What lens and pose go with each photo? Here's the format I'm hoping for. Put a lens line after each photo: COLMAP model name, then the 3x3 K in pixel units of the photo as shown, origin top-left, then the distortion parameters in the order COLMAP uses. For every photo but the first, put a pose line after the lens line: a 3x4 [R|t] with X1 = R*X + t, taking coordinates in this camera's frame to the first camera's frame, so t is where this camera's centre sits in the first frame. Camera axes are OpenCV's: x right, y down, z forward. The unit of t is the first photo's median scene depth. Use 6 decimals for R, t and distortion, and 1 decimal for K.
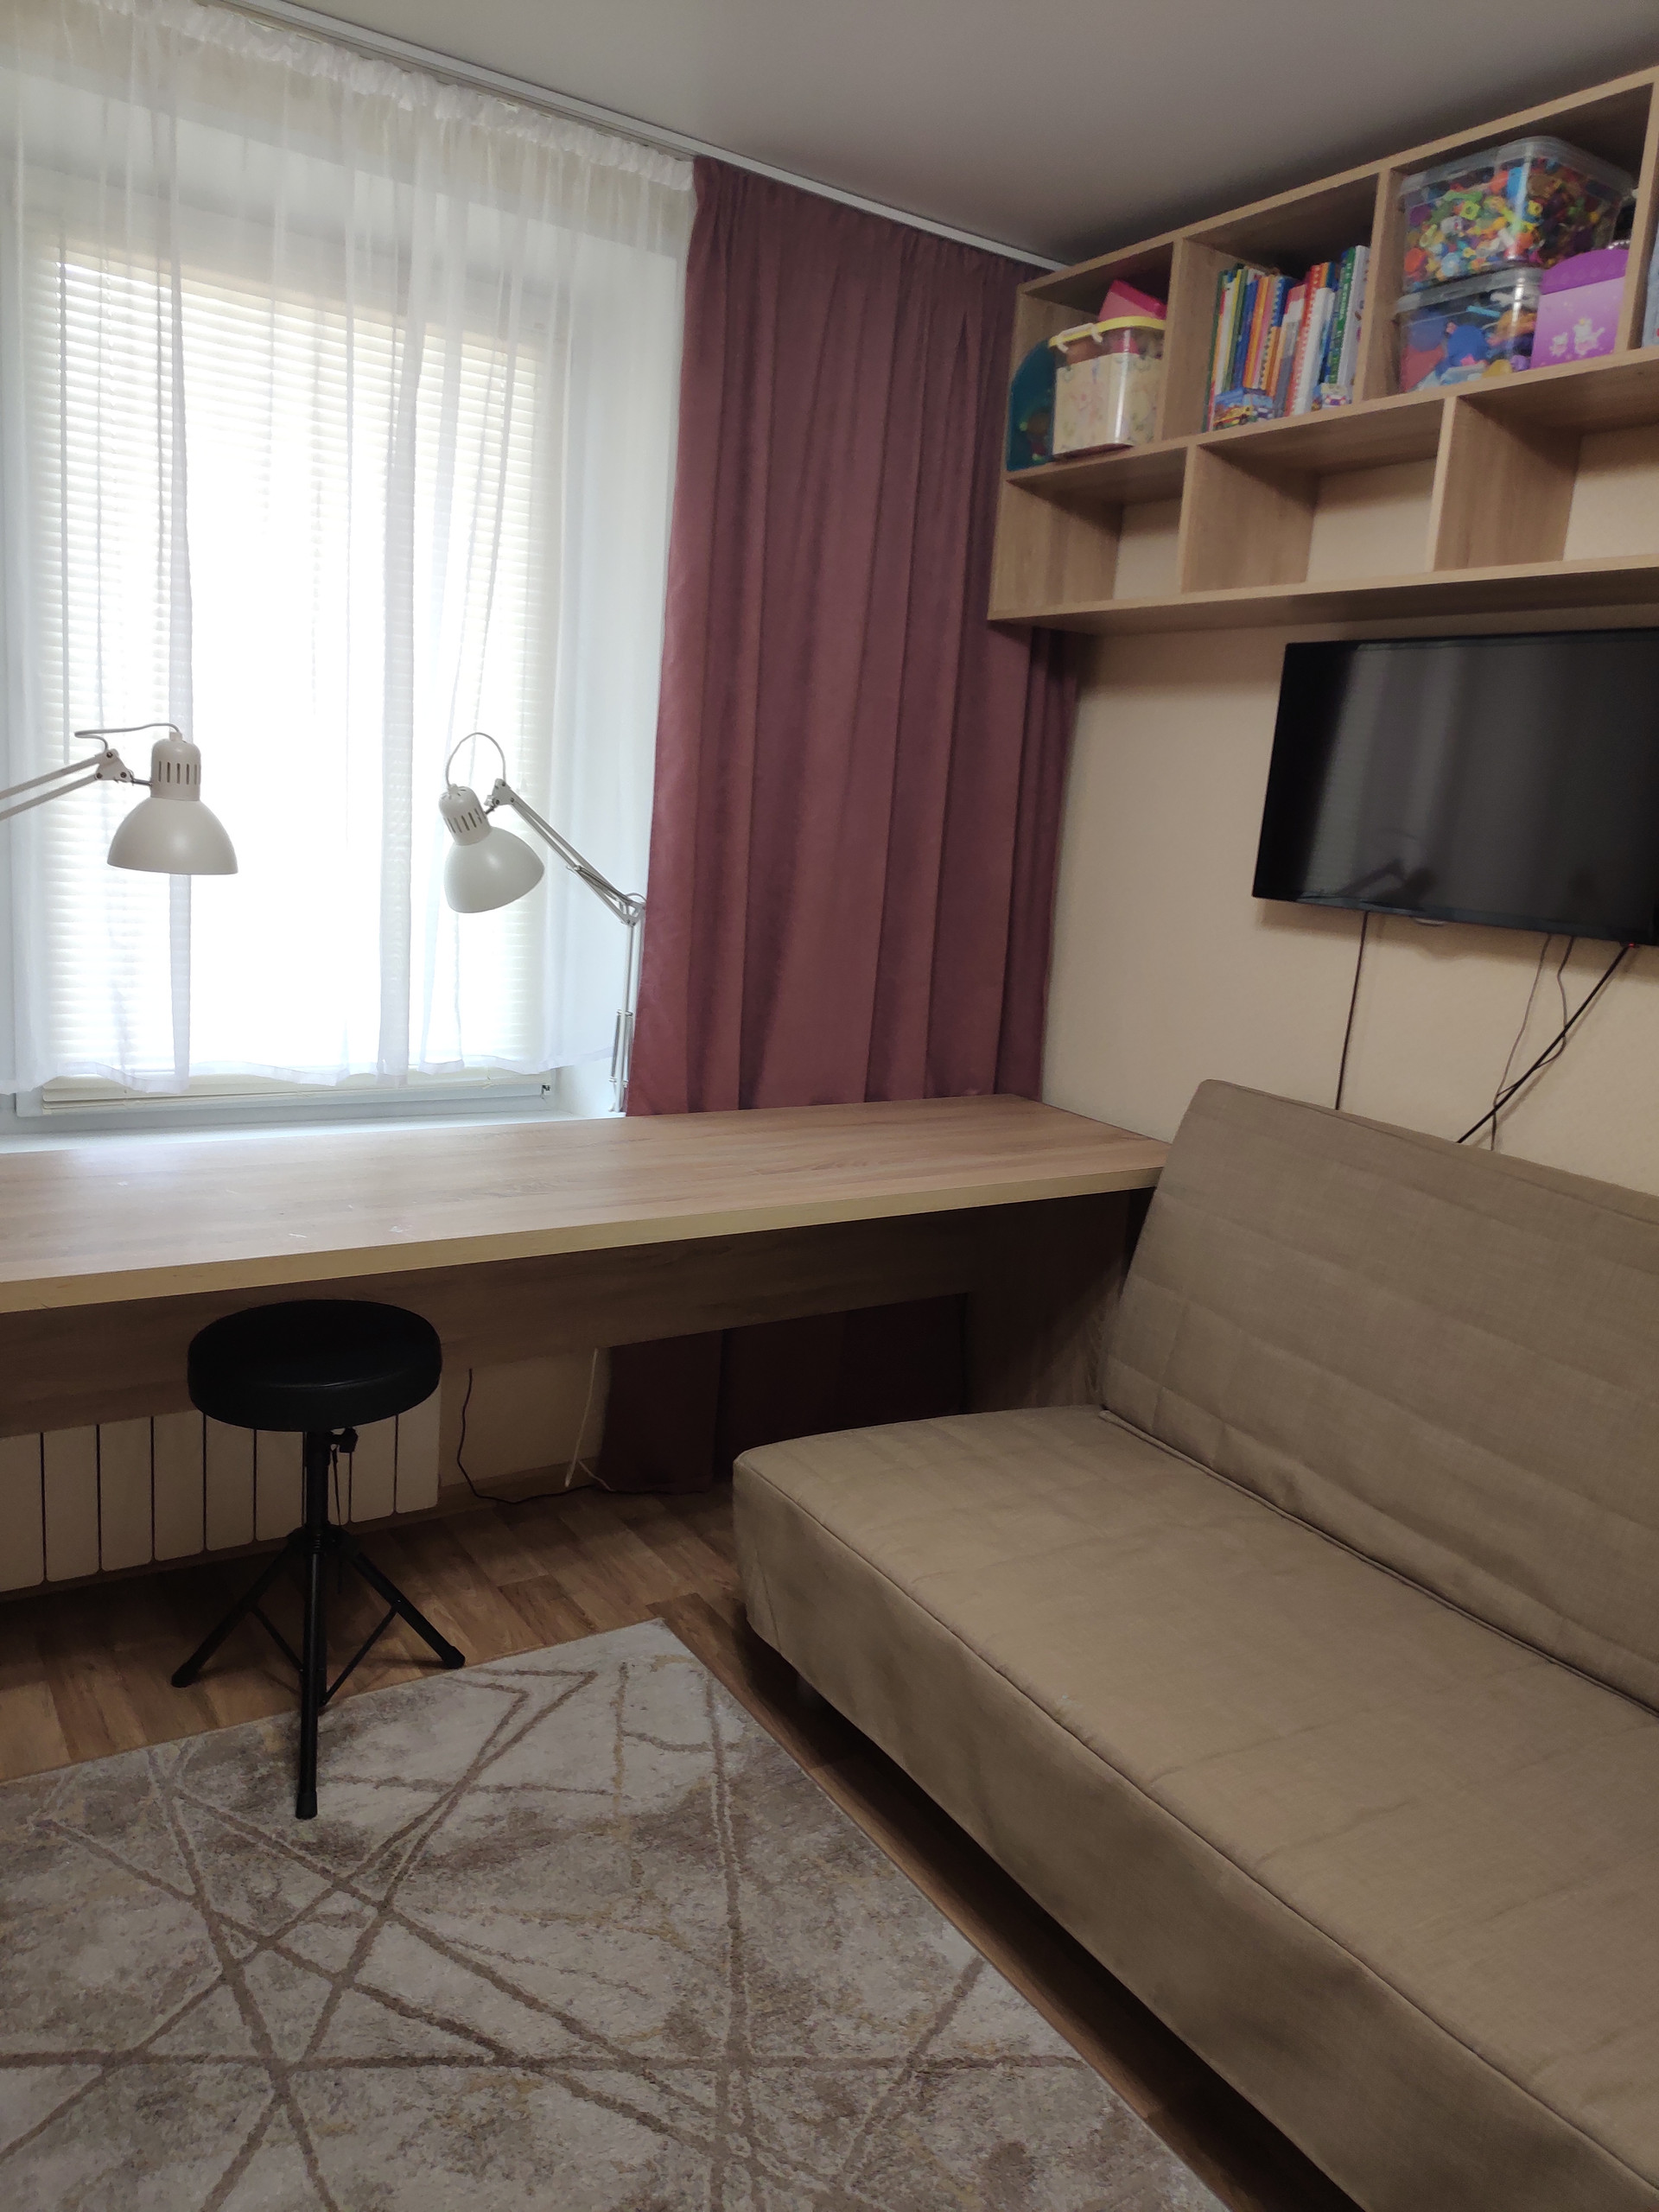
lens RADIAL K [[1582.5, 0, 827.3], [0, 1582.5, 1105.5], [0, 0, 1]] dist [0.020716, -0.021113]
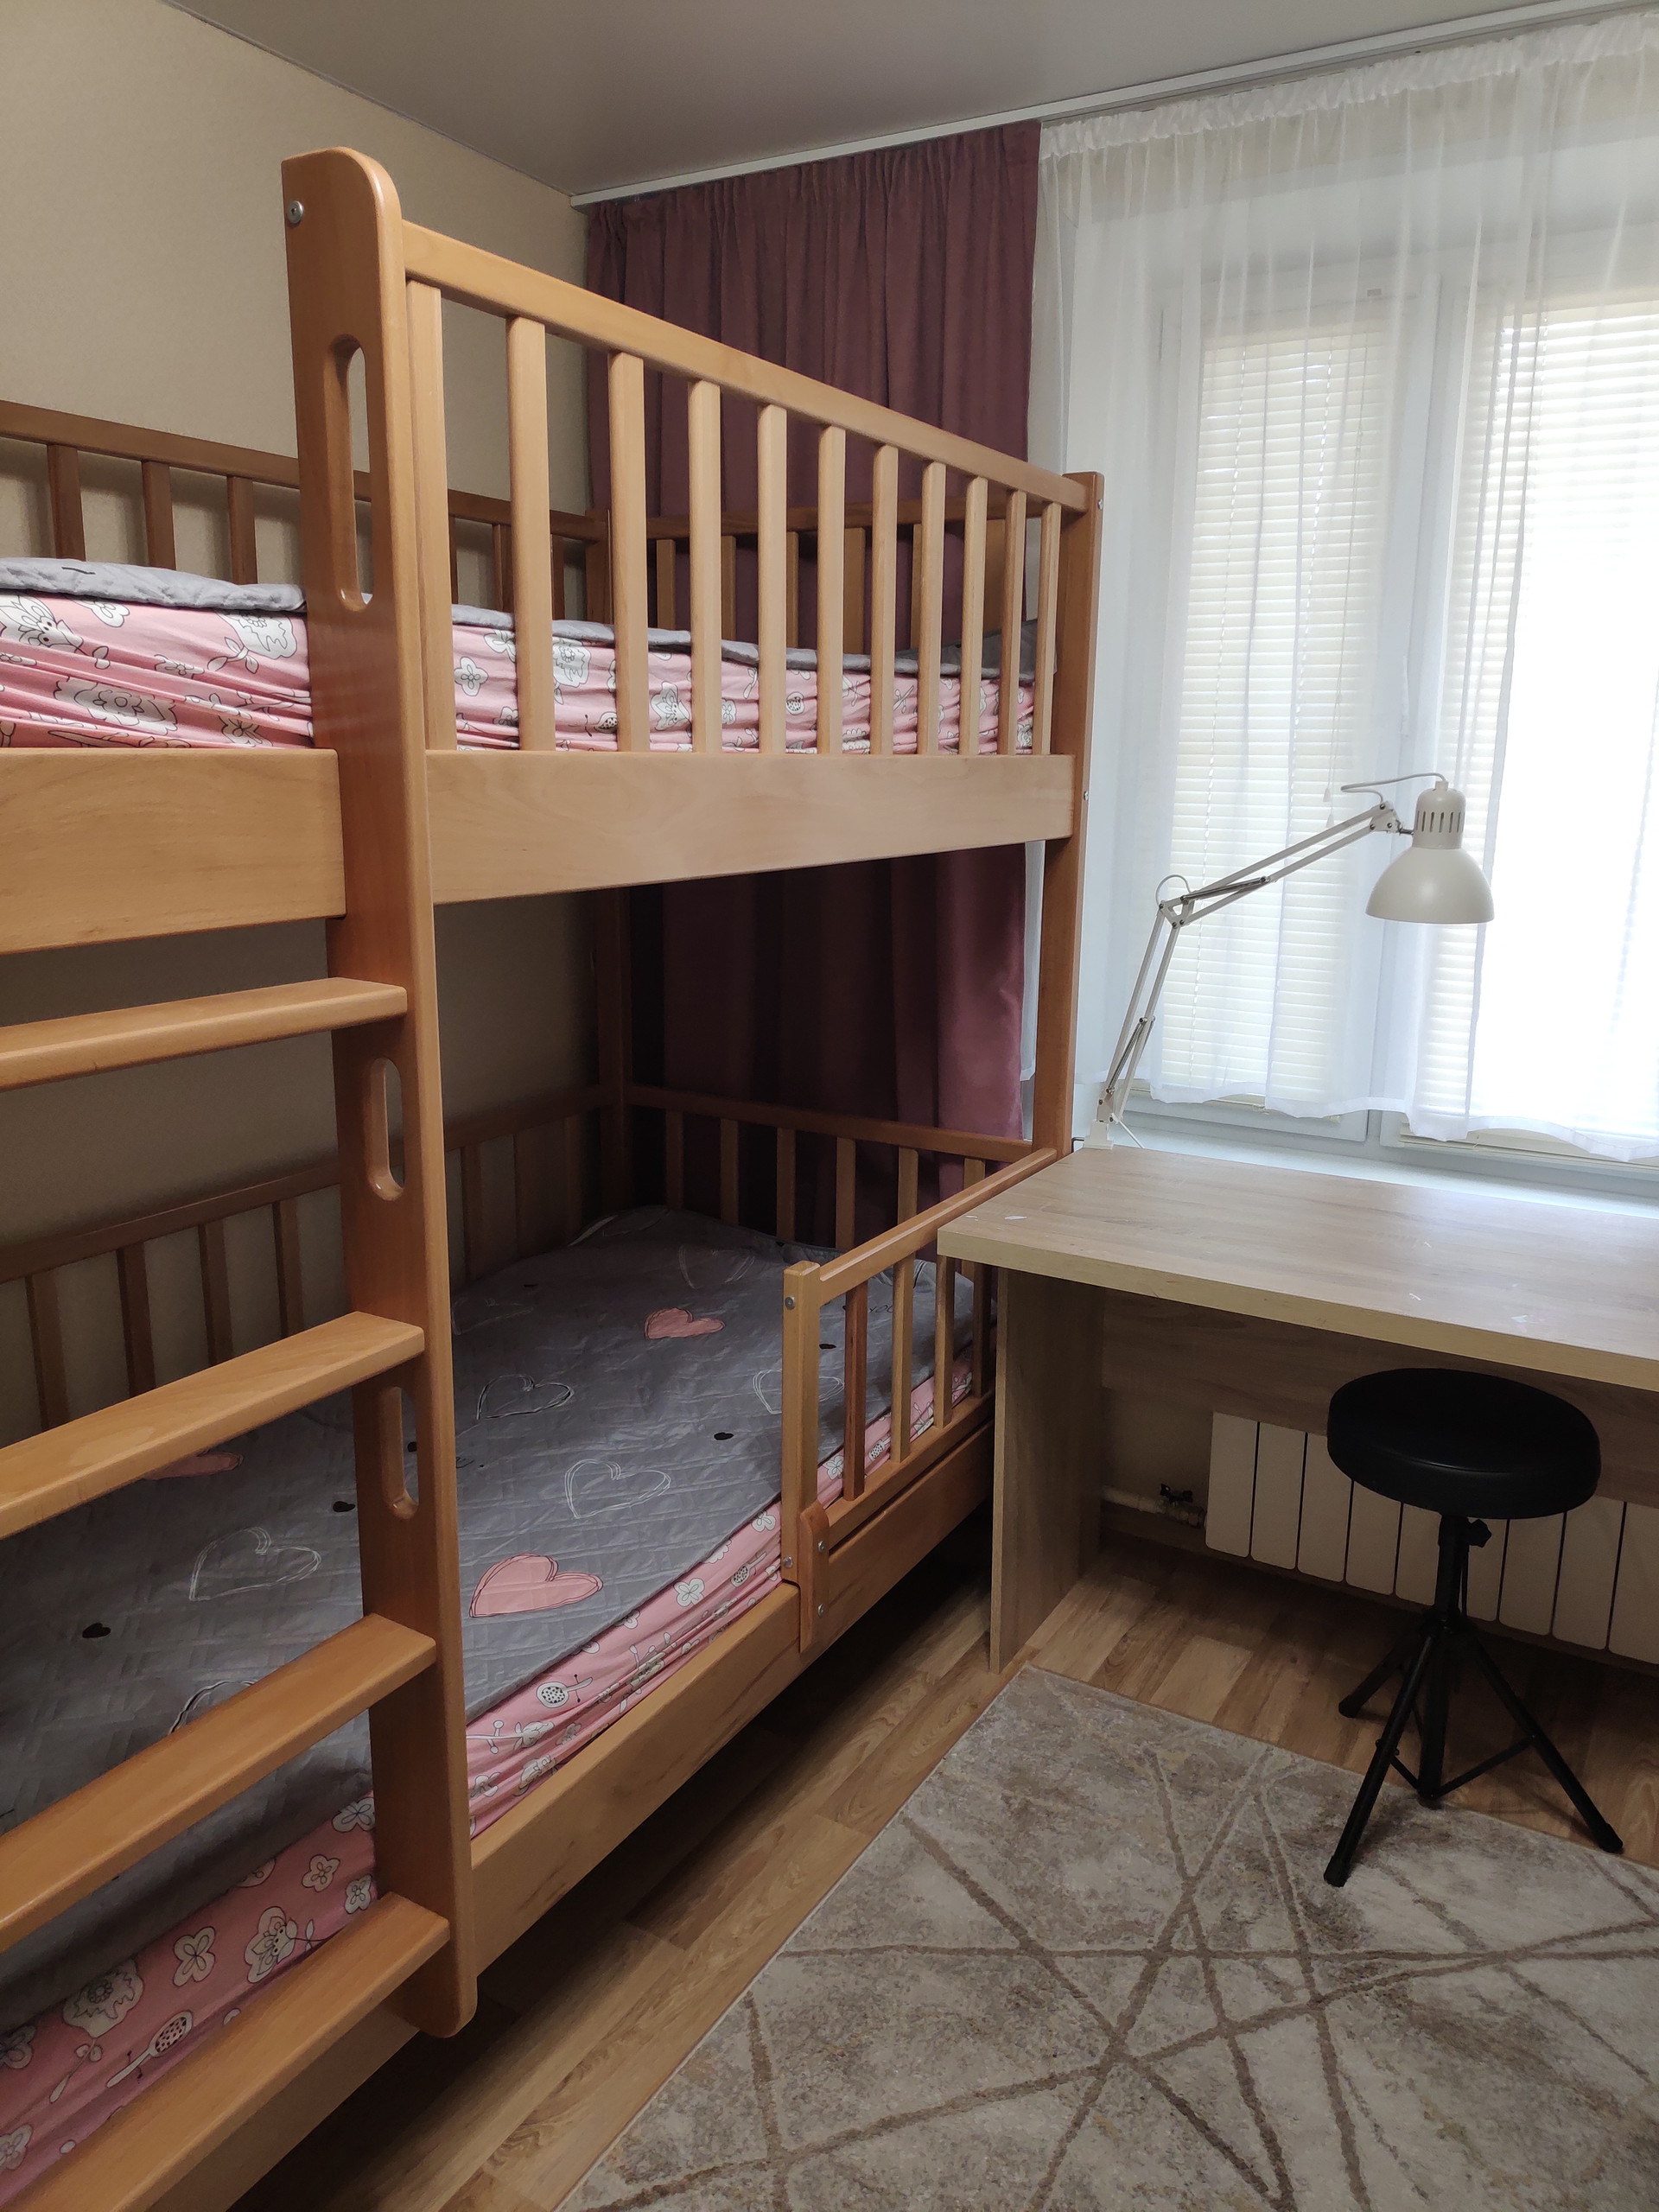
lens RADIAL K [[1582.5, 0, 827.3], [0, 1582.5, 1105.5], [0, 0, 1]] dist [0.020716, -0.021113]
pose [[0.428154, 0.118515, -0.895901, 0.385810], [-0.144592, 0.987576, 0.061542, -0.042844], [0.892063, 0.103191, 0.439971, 0.261559]]
